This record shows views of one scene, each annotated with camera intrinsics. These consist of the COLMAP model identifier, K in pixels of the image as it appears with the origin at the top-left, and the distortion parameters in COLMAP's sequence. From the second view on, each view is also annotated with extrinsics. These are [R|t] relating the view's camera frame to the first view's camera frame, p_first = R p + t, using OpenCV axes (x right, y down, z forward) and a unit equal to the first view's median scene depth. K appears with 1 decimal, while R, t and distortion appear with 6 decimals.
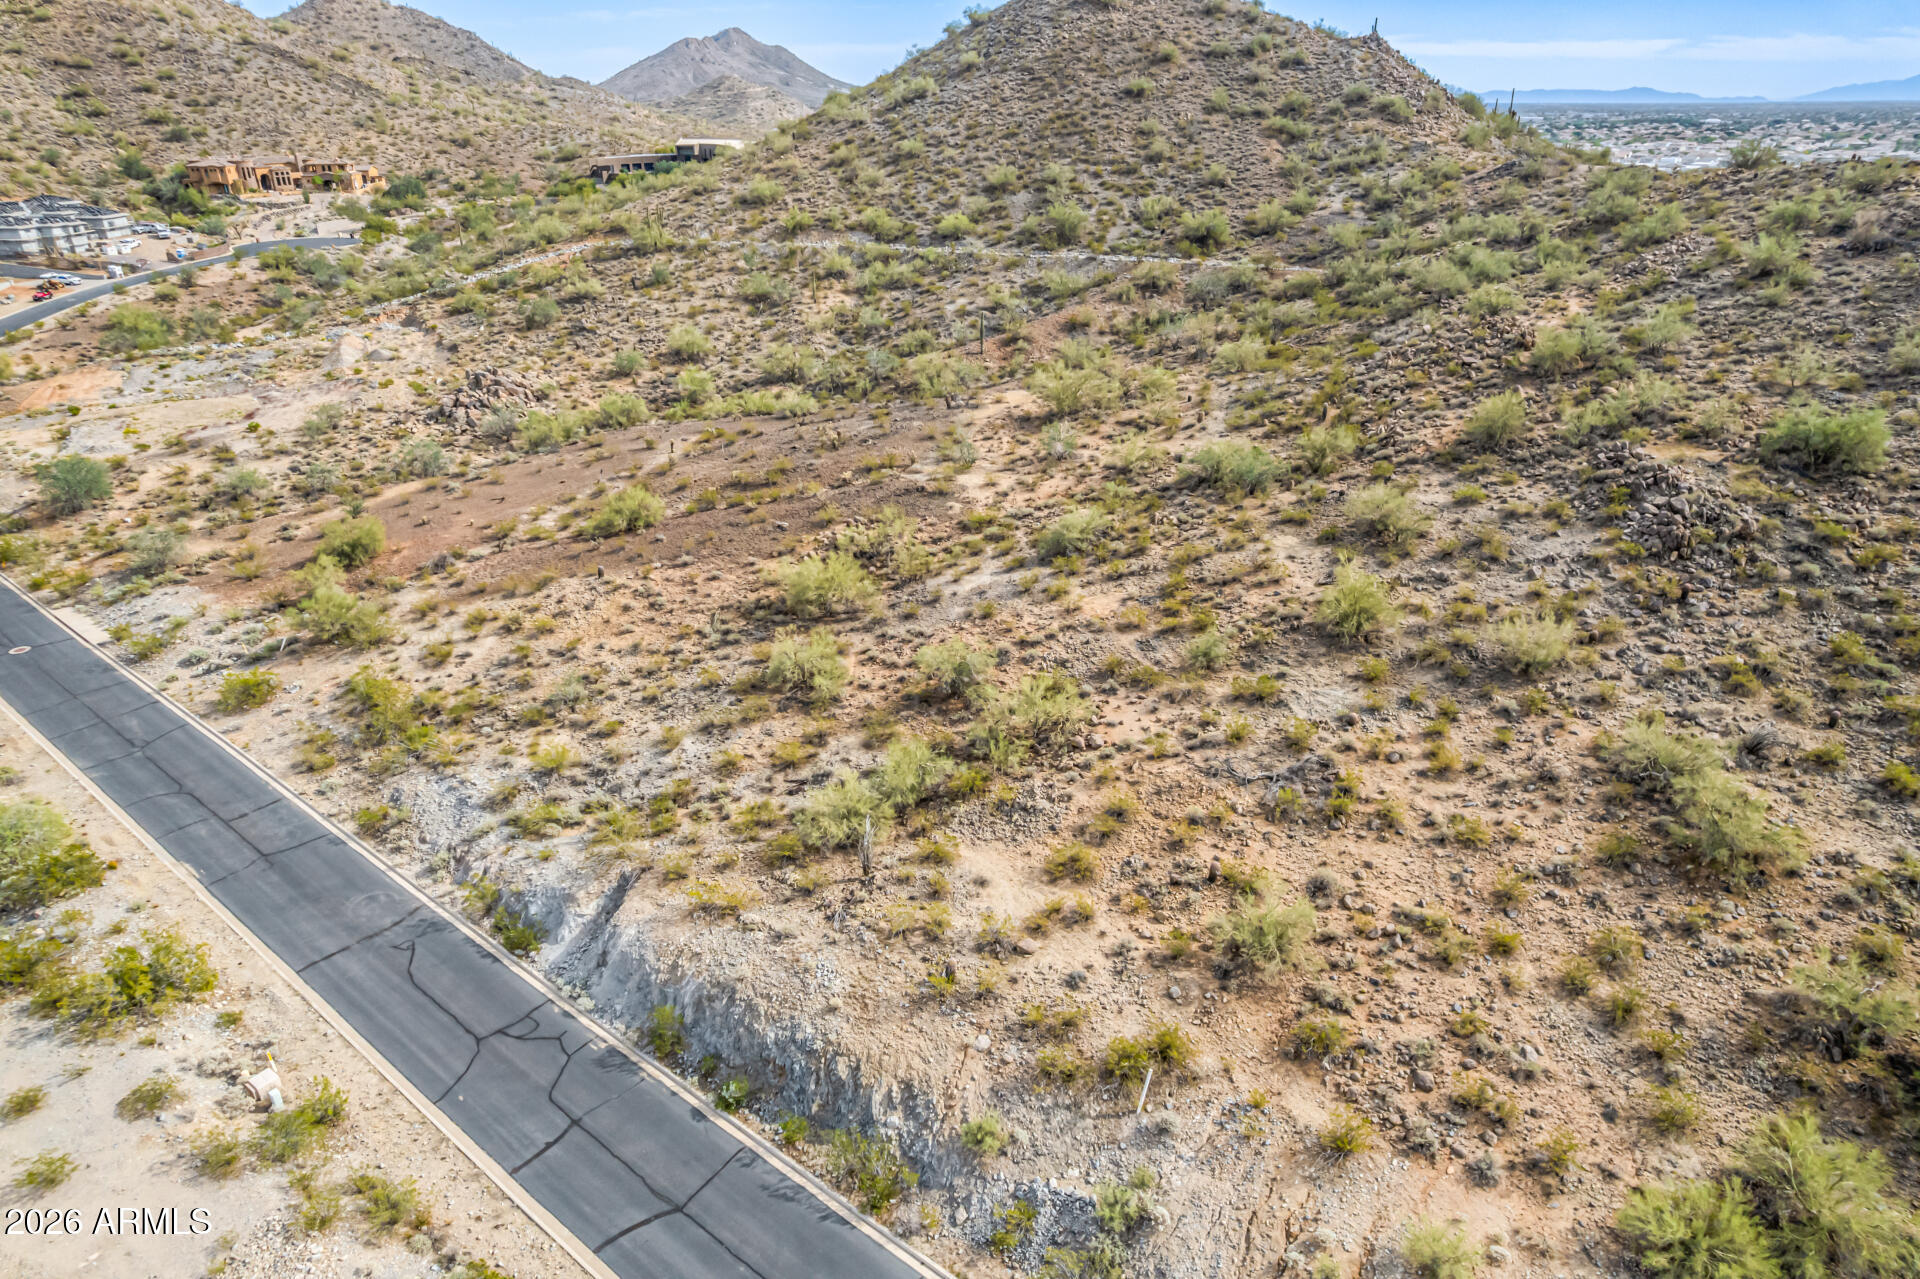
lens RADIAL K [[1231.0, 0, 963.7], [0, 1231.0, 630.5], [0, 0, 1]] dist [-0.076365, 0.071761]
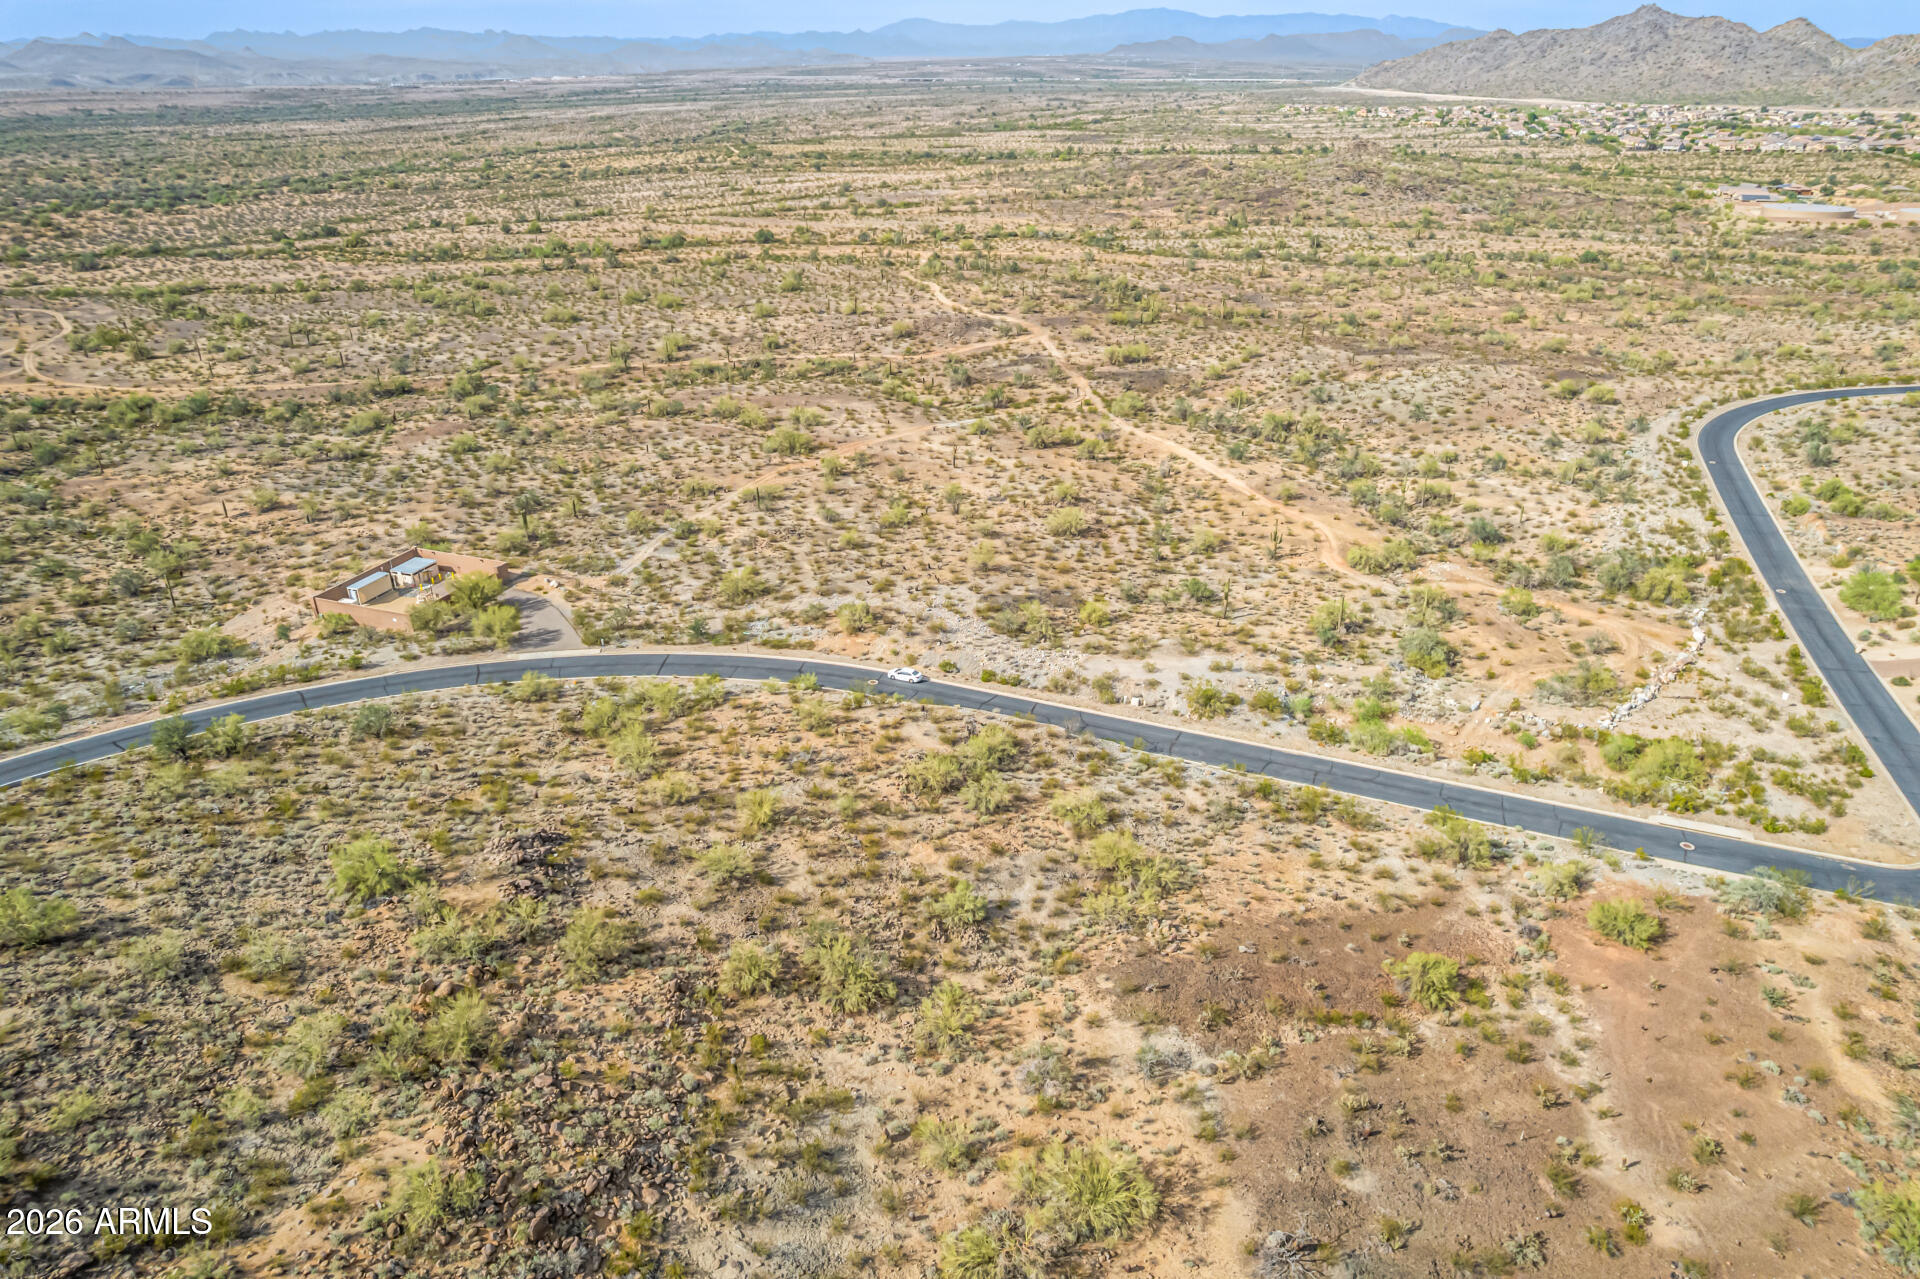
lens RADIAL K [[1226.2, 0, 965.1], [0, 1226.2, 642.2], [0, 0, 1]] dist [-0.076888, 0.068851]
pose [[-0.951292, 0.143133, -0.273050, 0.460369], [-0.117837, 0.649622, 0.751070, -1.399408], [0.284882, 0.746662, -0.601114, 1.846174]]
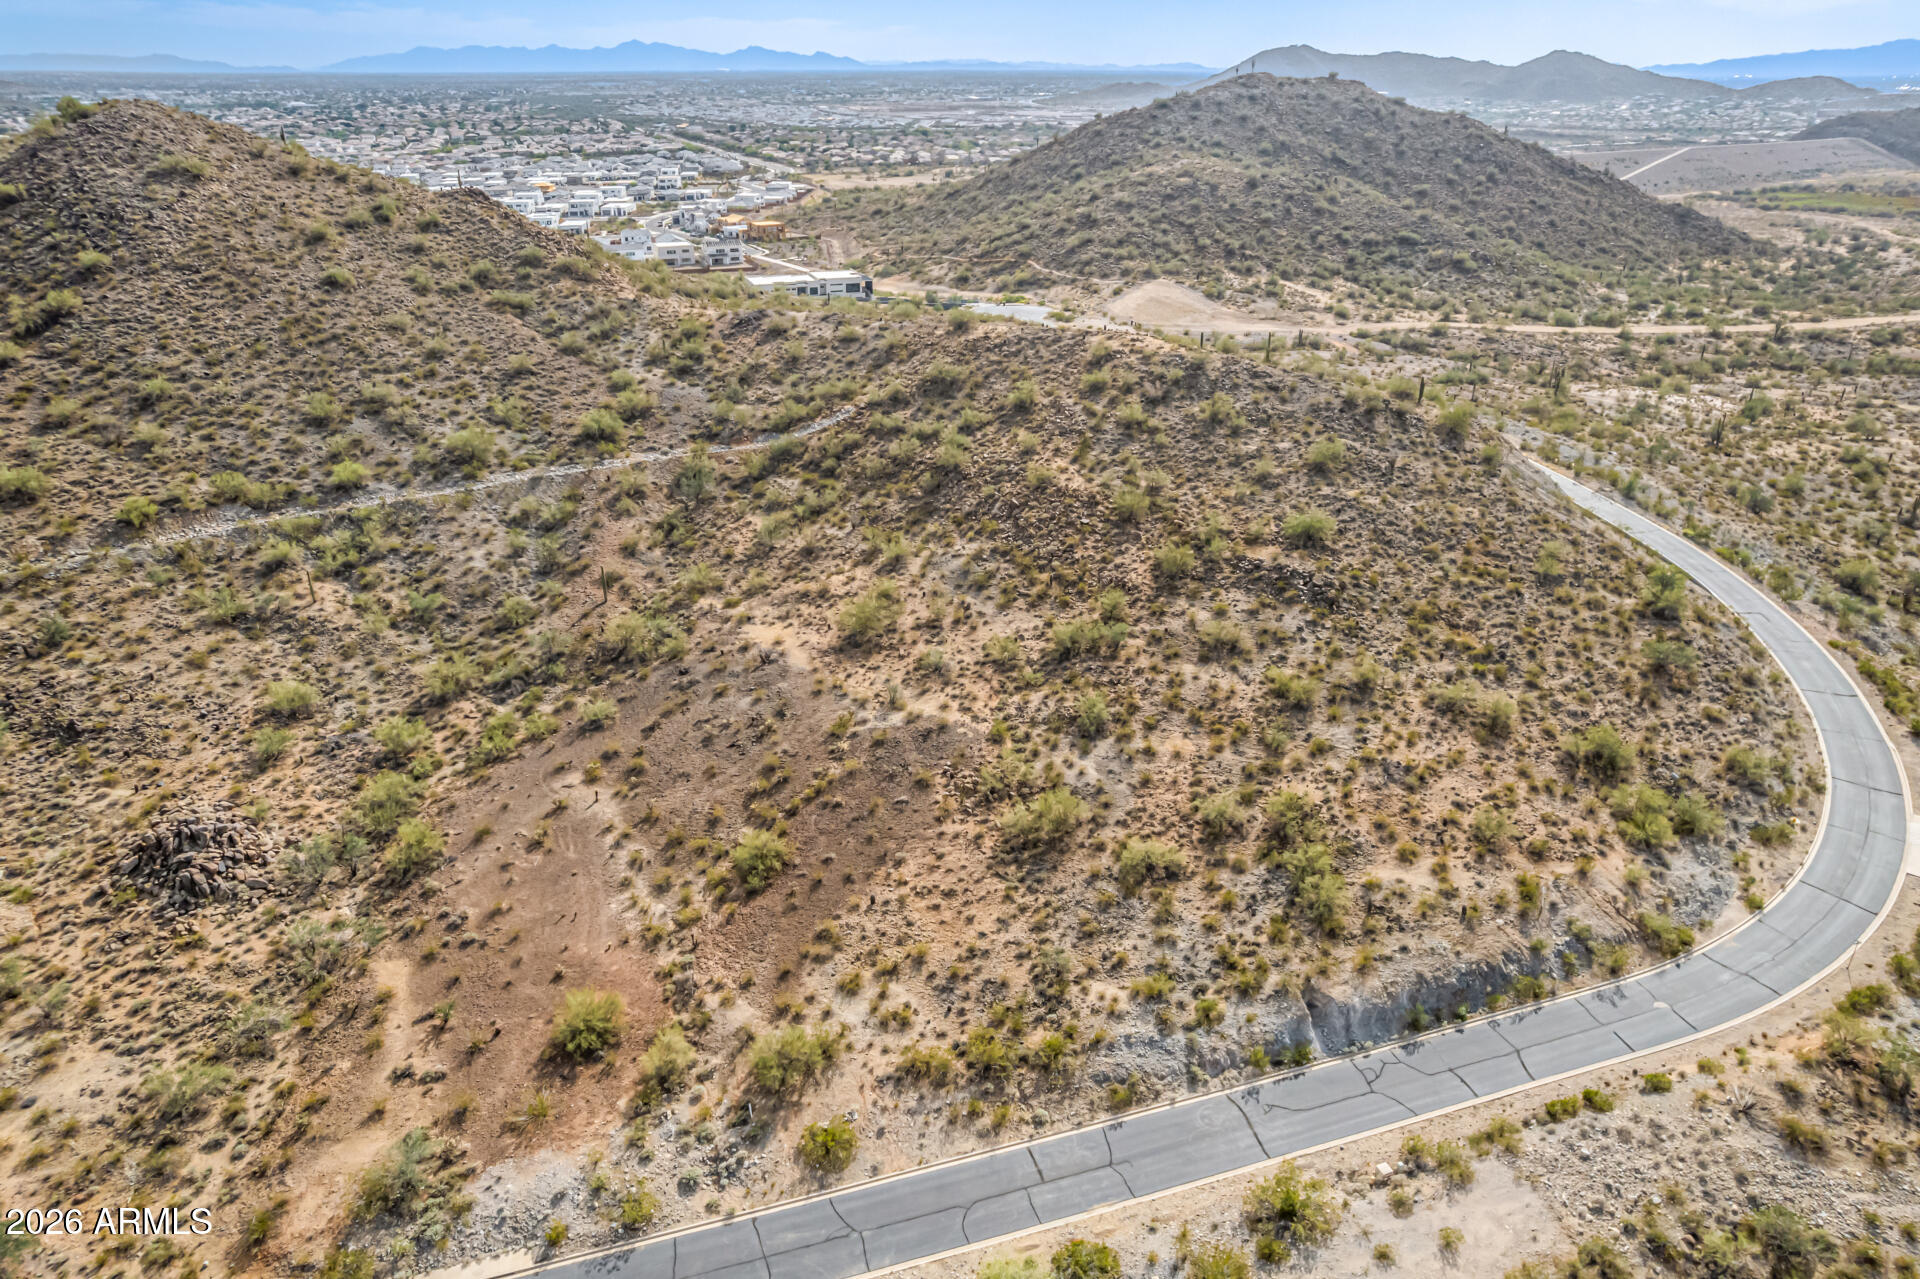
lens RADIAL K [[1249.2, 0, 962.9], [0, 1249.2, 640.4], [0, 0, 1]] dist [-0.050856, -0.000203]
pose [[0.534714, -0.350604, 0.768868, -1.413269], [0.335447, 0.923175, 0.187679, -0.618444], [-0.775600, 0.157559, 0.611244, 0.180536]]
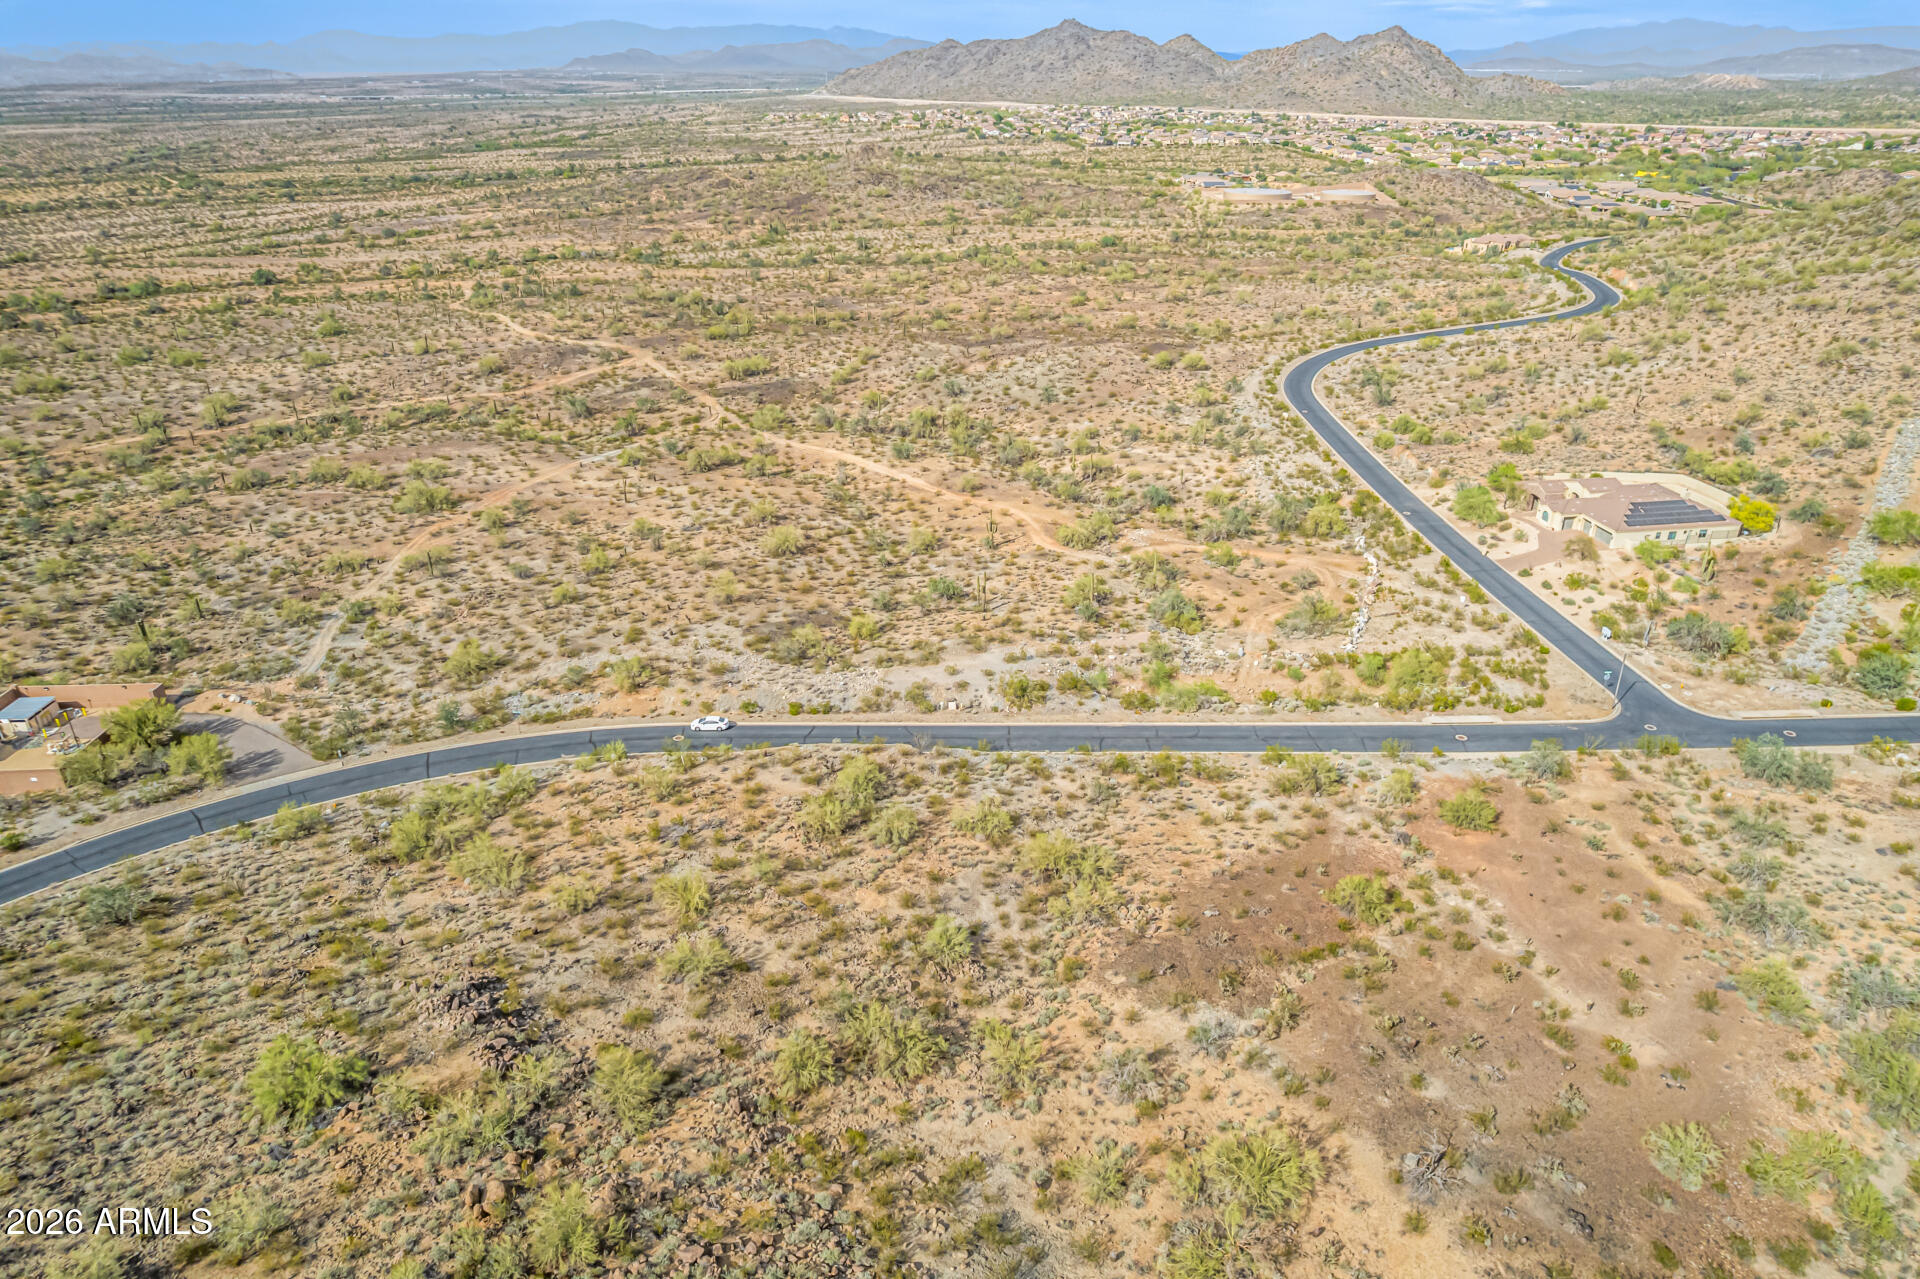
lens RADIAL K [[1226.2, 0, 965.1], [0, 1226.2, 642.2], [0, 0, 1]] dist [-0.076888, 0.068851]
pose [[-0.757193, 0.289690, -0.585439, 0.818827], [-0.260193, 0.688329, 0.677129, -1.290625], [0.599132, 0.665044, -0.445822, 1.612195]]
